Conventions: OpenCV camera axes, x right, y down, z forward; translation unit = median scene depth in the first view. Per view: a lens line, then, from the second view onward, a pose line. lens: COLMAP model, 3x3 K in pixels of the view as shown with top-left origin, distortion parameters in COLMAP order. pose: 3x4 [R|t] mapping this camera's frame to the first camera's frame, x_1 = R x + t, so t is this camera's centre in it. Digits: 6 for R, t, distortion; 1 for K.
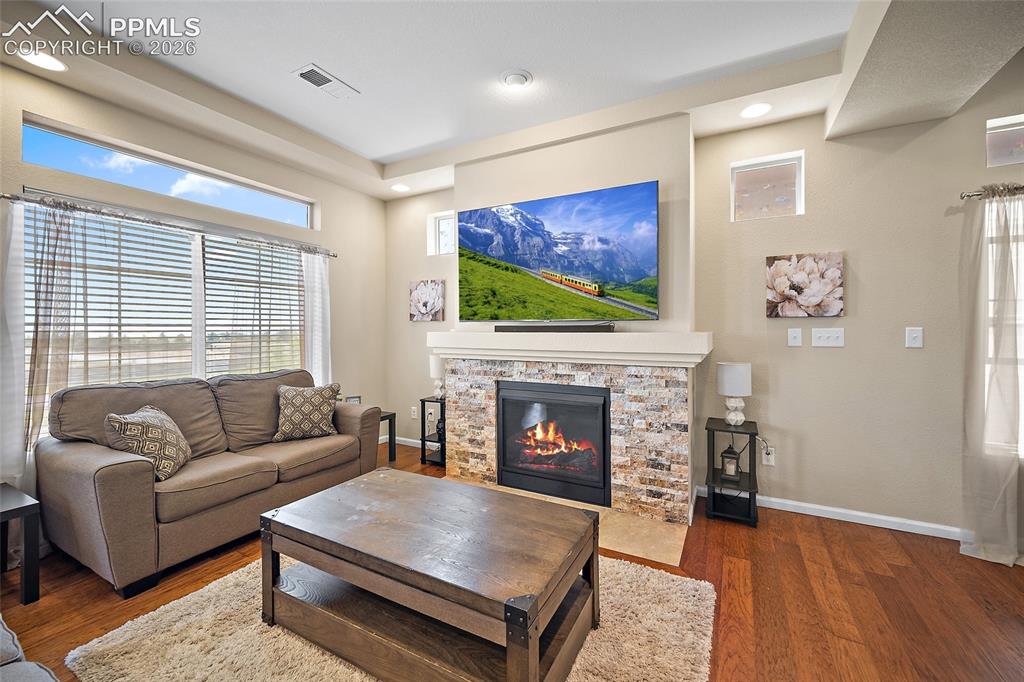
lens RADIAL K [[406.8, 0, 512.1], [0, 406.8, 329.9], [0, 0, 1]] dist [-0.003375, 0.001185]
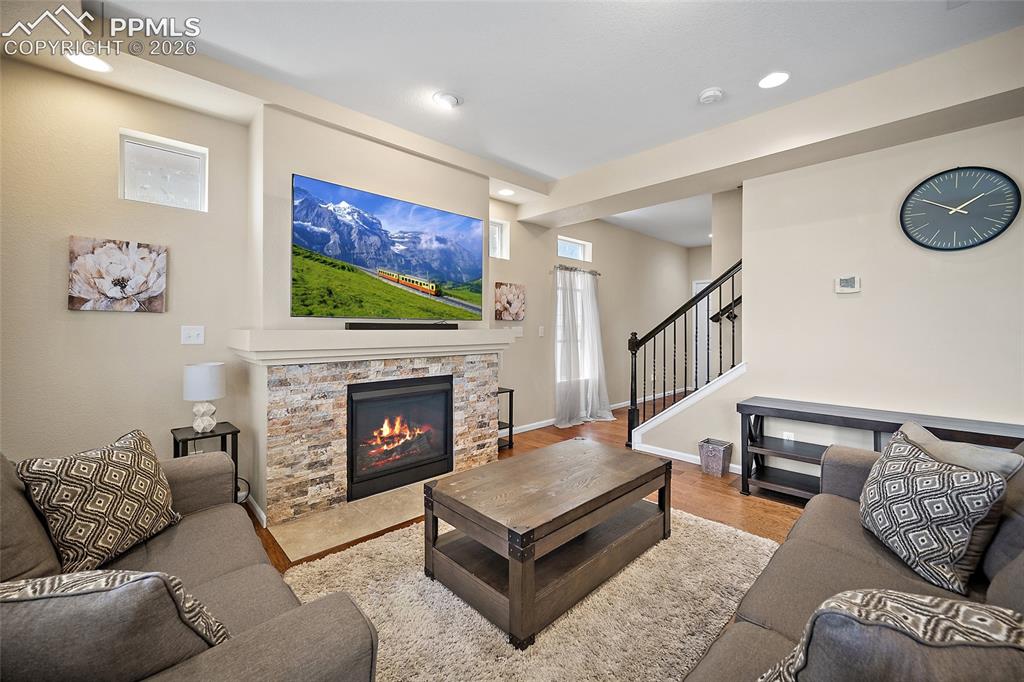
lens RADIAL K [[406.8, 0, 510.6], [0, 406.8, 331.1], [0, 0, 1]] dist [-0.003375, 0.001185]
pose [[0.314053, -0.006079, 0.949386, -0.827006], [-0.000476, 0.999978, 0.006561, 0.002478], [-0.949405, -0.002513, 0.314044, 0.419623]]
